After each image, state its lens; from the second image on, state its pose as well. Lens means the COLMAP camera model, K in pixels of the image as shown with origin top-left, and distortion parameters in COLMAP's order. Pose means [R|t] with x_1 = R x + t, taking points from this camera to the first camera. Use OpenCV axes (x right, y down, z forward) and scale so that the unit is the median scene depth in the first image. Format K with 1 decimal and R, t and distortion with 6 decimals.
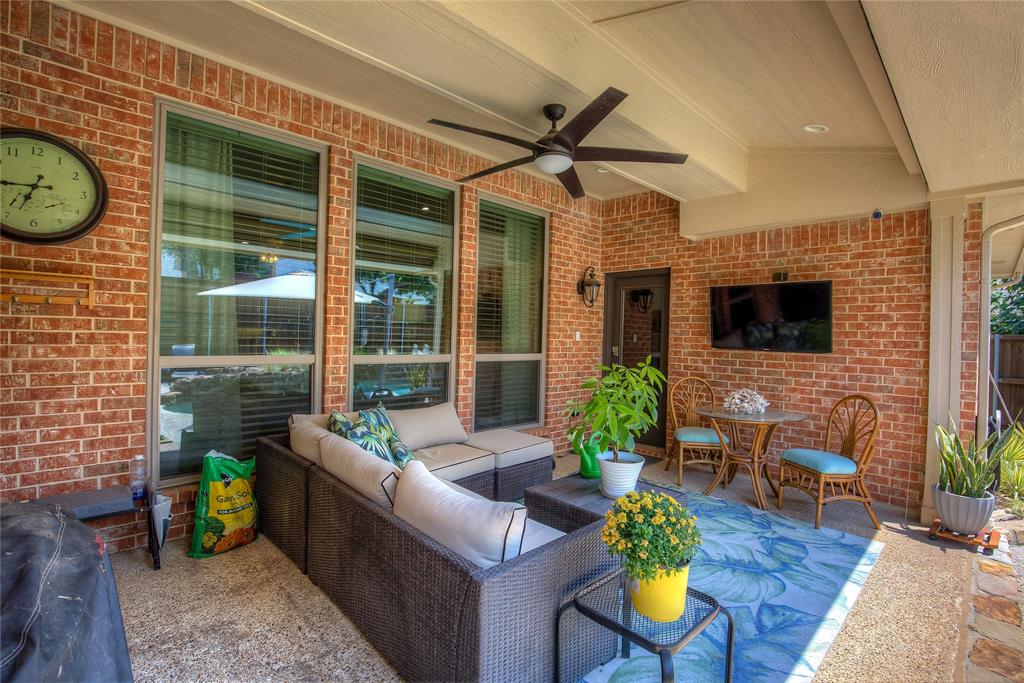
lens RADIAL K [[466.0, 0, 509.1], [0, 466.0, 342.0], [0, 0, 1]] dist [-0.033517, 0.004351]
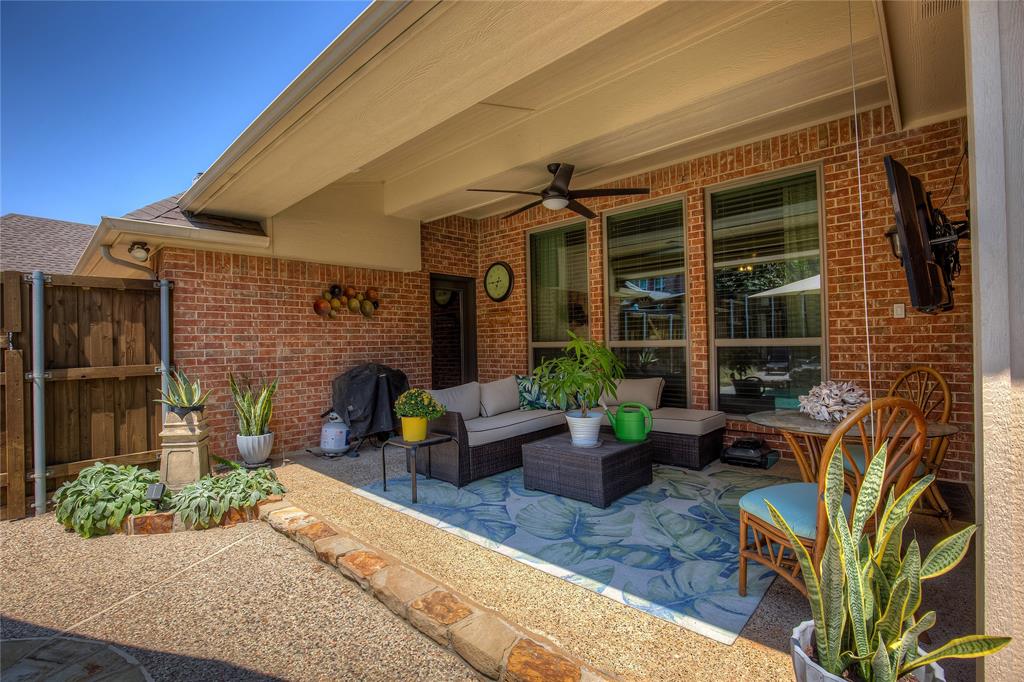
lens RADIAL K [[466.0, 0, 509.9], [0, 466.0, 340.1], [0, 0, 1]] dist [-0.033517, 0.004351]
pose [[0.053459, -0.022982, -0.998306, 1.592344], [0.022299, 0.999513, -0.021816, 0.069687], [0.998321, -0.021095, 0.053946, 0.788459]]
